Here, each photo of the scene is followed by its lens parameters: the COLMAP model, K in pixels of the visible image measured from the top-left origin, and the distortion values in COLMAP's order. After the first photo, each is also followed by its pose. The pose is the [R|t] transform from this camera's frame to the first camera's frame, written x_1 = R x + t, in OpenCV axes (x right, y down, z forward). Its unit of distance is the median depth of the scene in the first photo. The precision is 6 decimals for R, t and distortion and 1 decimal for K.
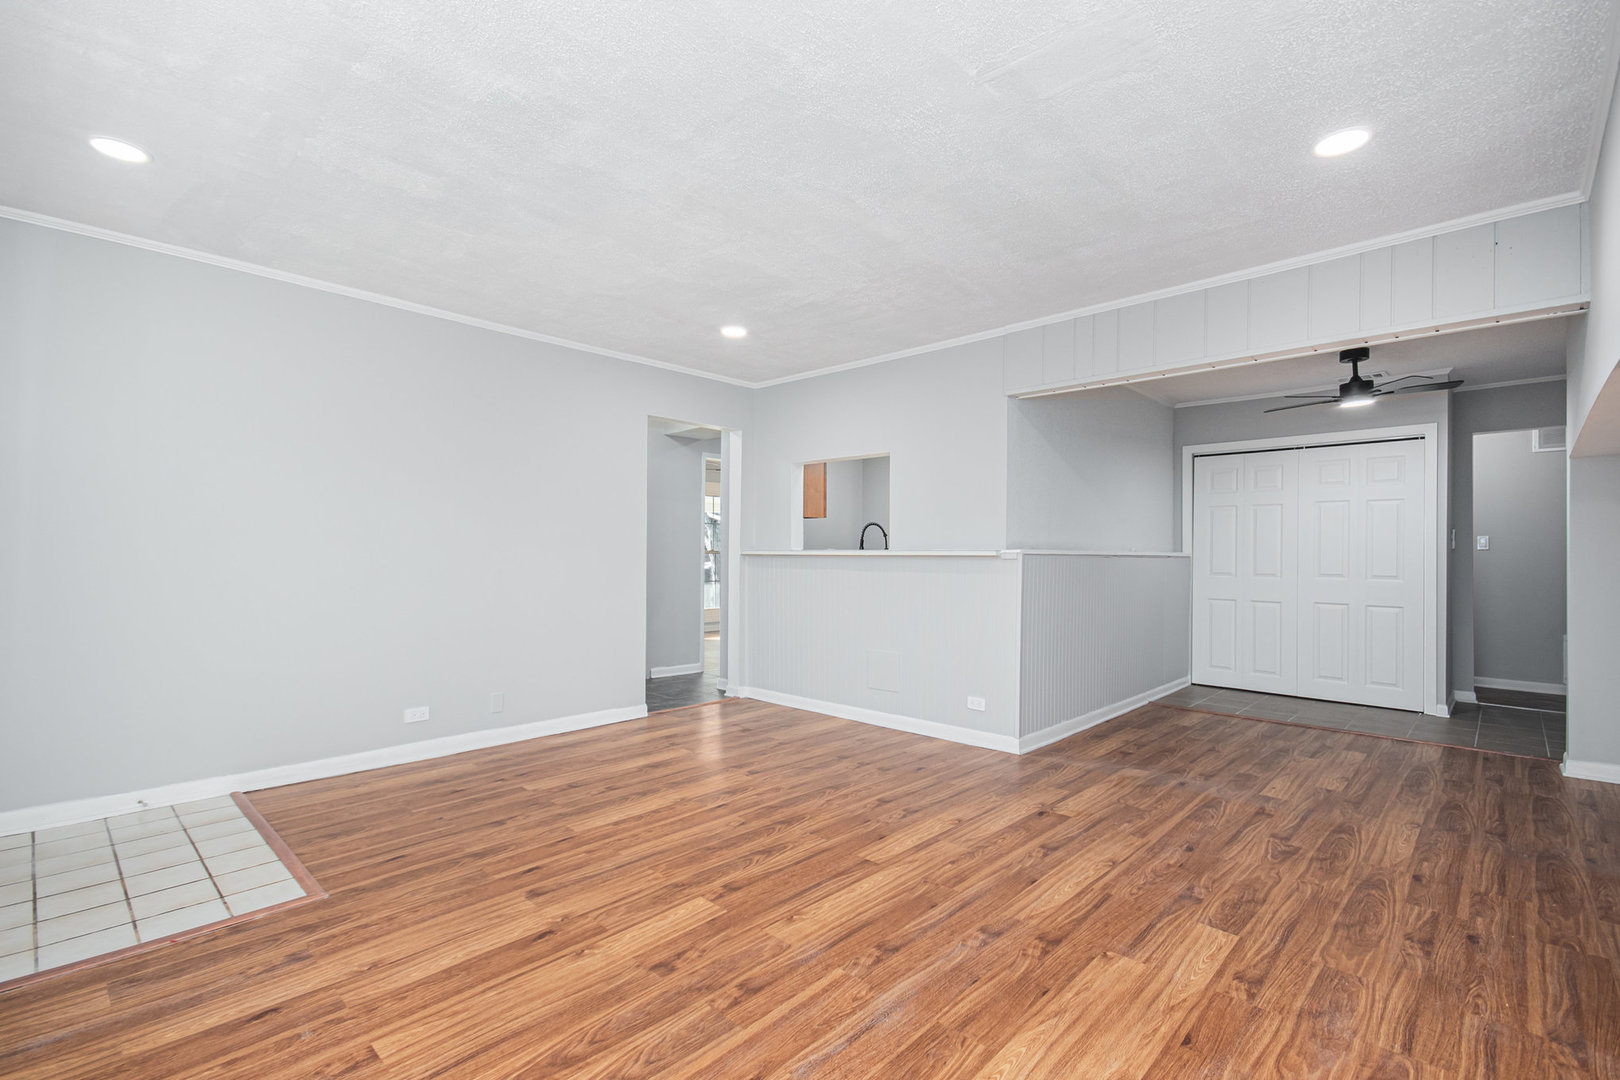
lens RADIAL K [[731.7, 0, 808.1], [0, 731.7, 544.7], [0, 0, 1]] dist [0.032046, -0.012230]
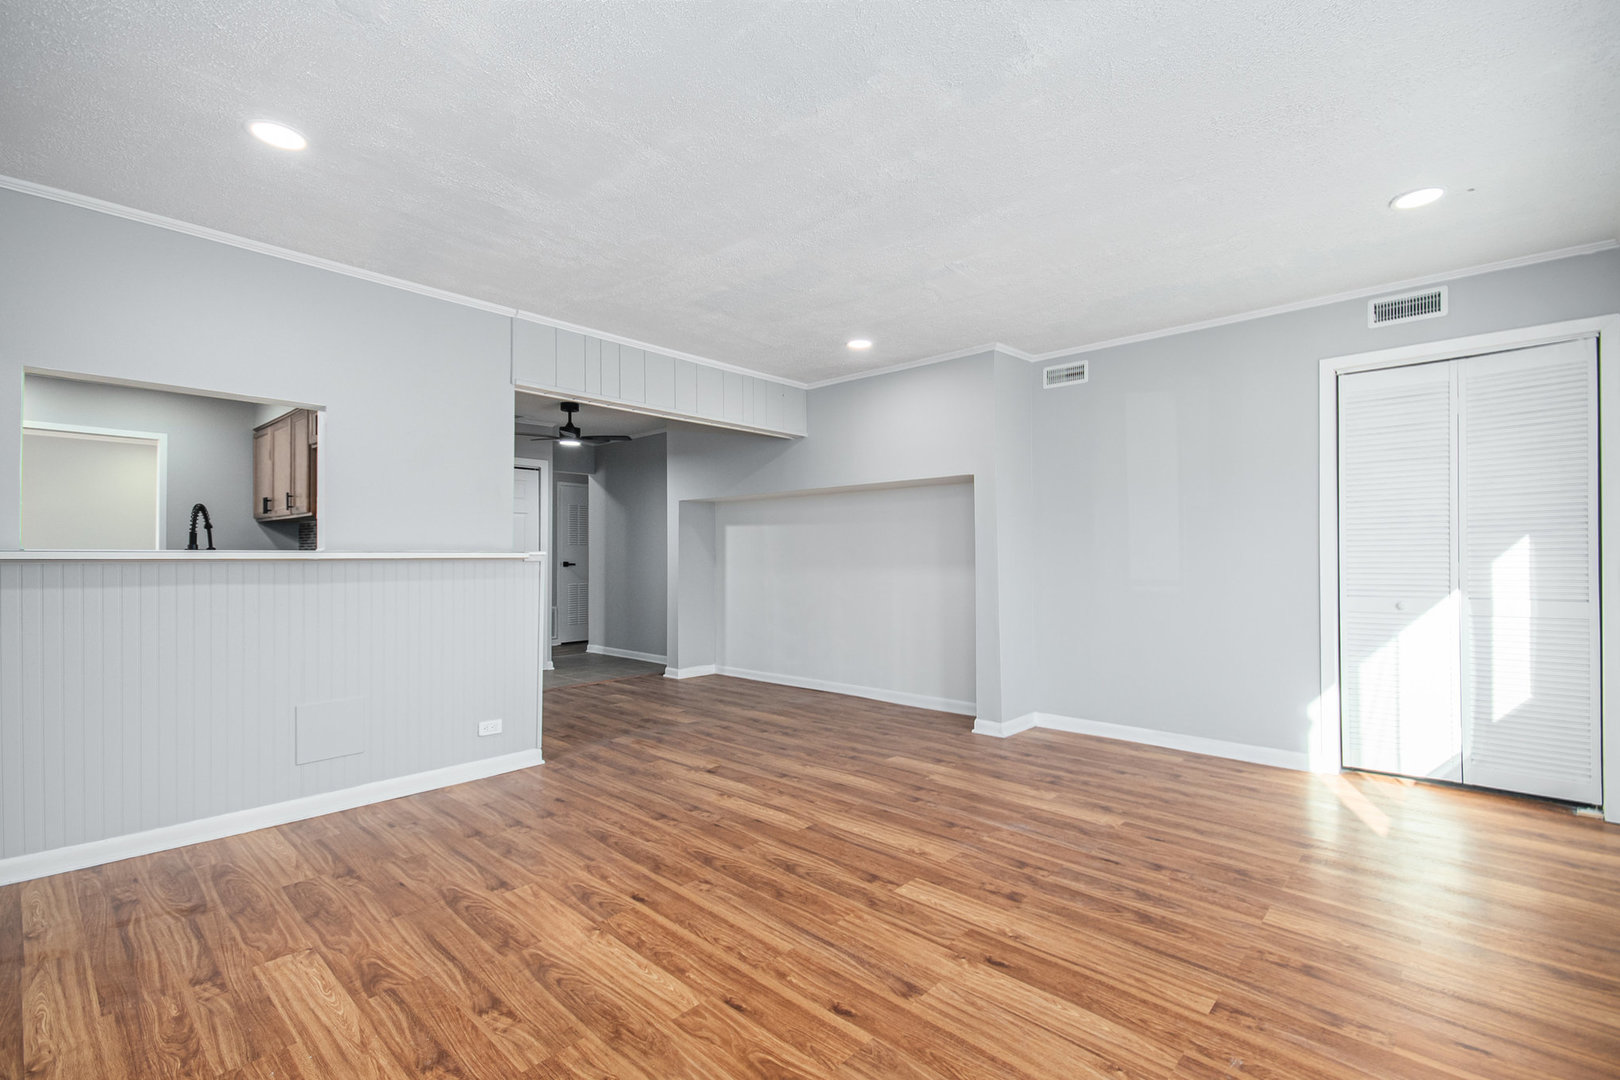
lens RADIAL K [[719.6, 0, 826.8], [0, 719.6, 554.2], [0, 0, 1]] dist [0.013589, -0.000261]
pose [[-0.032217, -0.002701, 0.999477, -1.001303], [-0.011807, 0.999928, 0.002321, 0.005494], [-0.999411, -0.011726, -0.032246, 0.986040]]
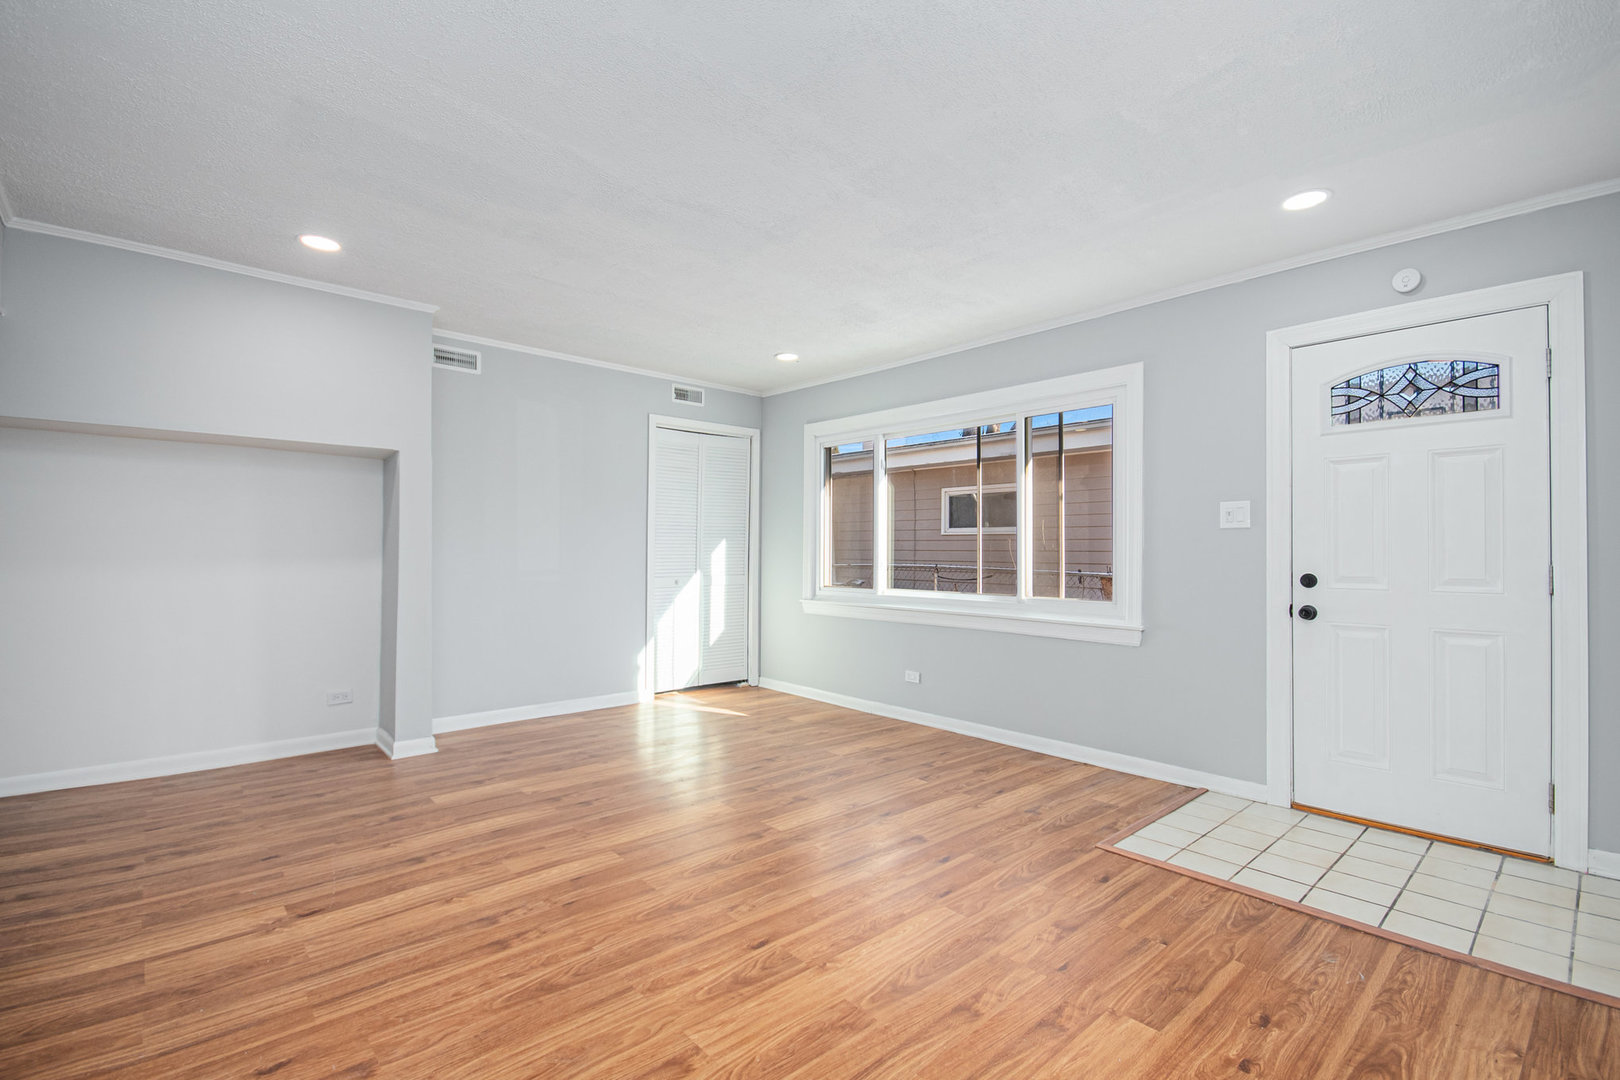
lens RADIAL K [[714.4, 0, 806.8], [0, 714.4, 548.0], [0, 0, 1]] dist [-0.001342, -0.000367]
pose [[-0.996951, -0.013328, 0.076883, -0.239004], [-0.014591, 0.999767, -0.015879, 0.020526], [-0.076653, -0.016953, -0.996914, 1.913340]]
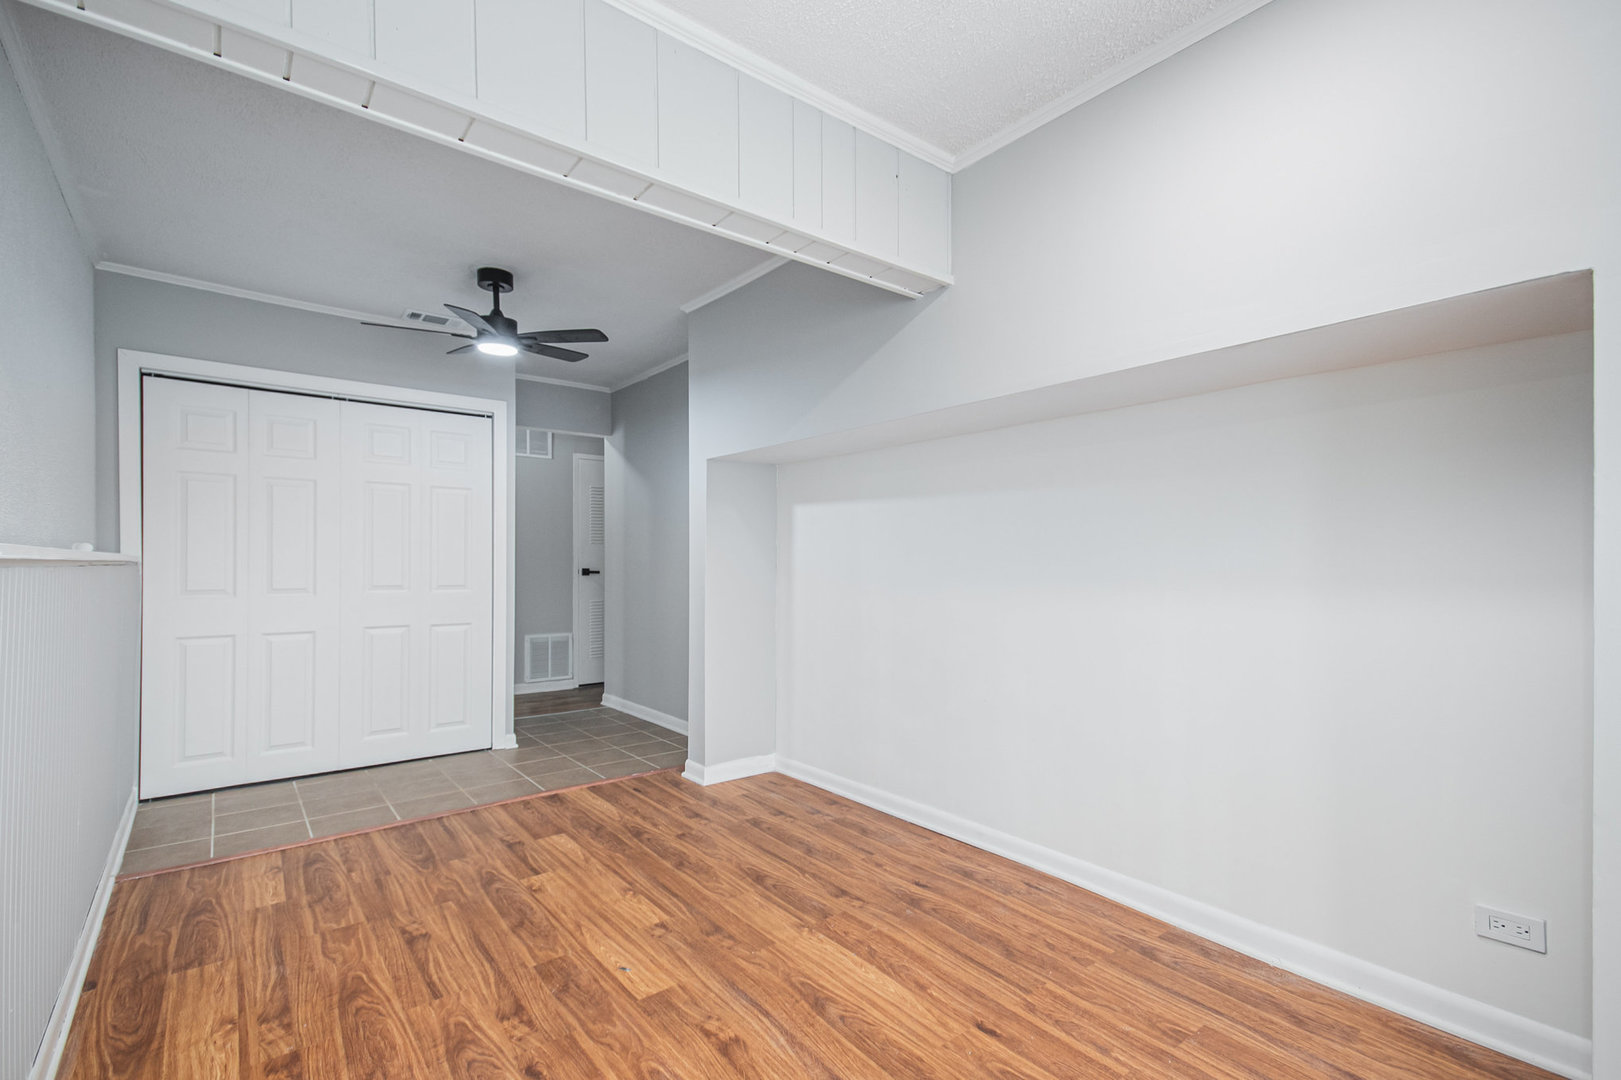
lens RADIAL K [[743.8, 0, 811.3], [0, 743.8, 567.2], [0, 0, 1]] dist [0.033538, 0.000087]
pose [[0.147393, -0.014600, 0.988970, 0.107728], [-0.012489, 0.999784, 0.016621, 0.011195], [-0.988999, -0.014801, 0.147178, 1.011301]]
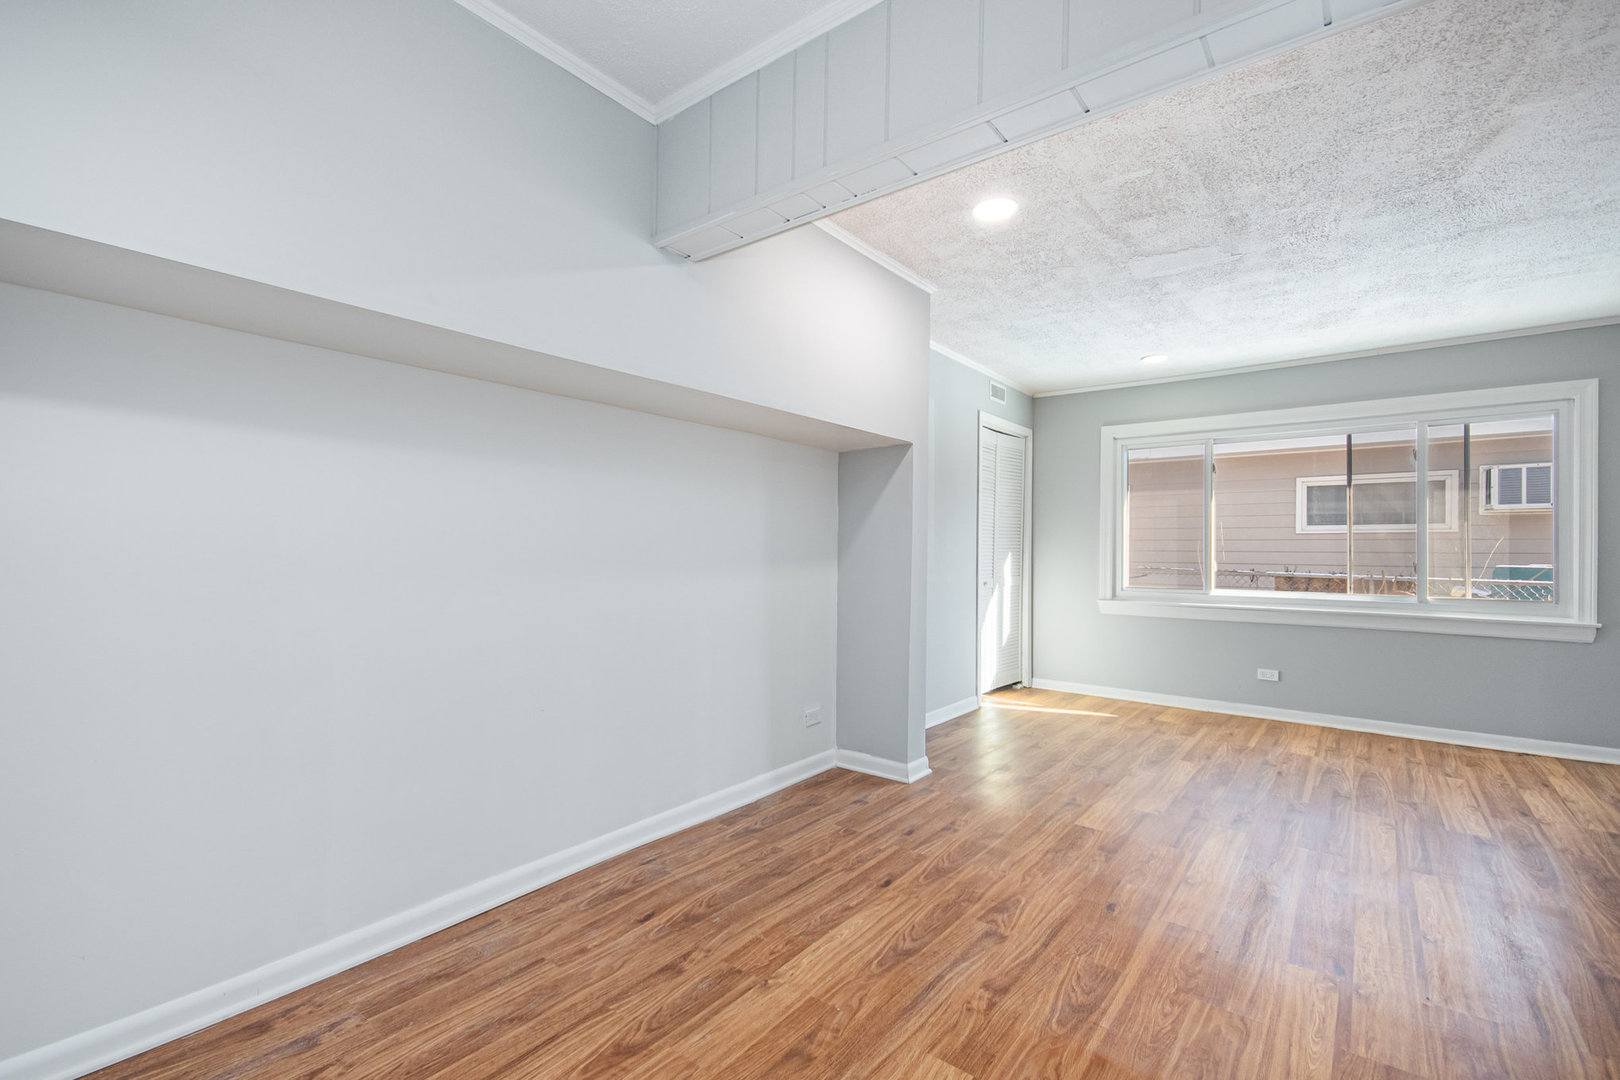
lens RADIAL K [[700.3, 0, 813.7], [0, 700.3, 544.5], [0, 0, 1]] dist [0.026969, -0.009817]
pose [[-0.995396, -0.015414, -0.094605, 0.954840], [-0.013810, 0.999750, -0.017582, 0.022711], [0.094853, -0.016195, -0.995360, 1.814248]]
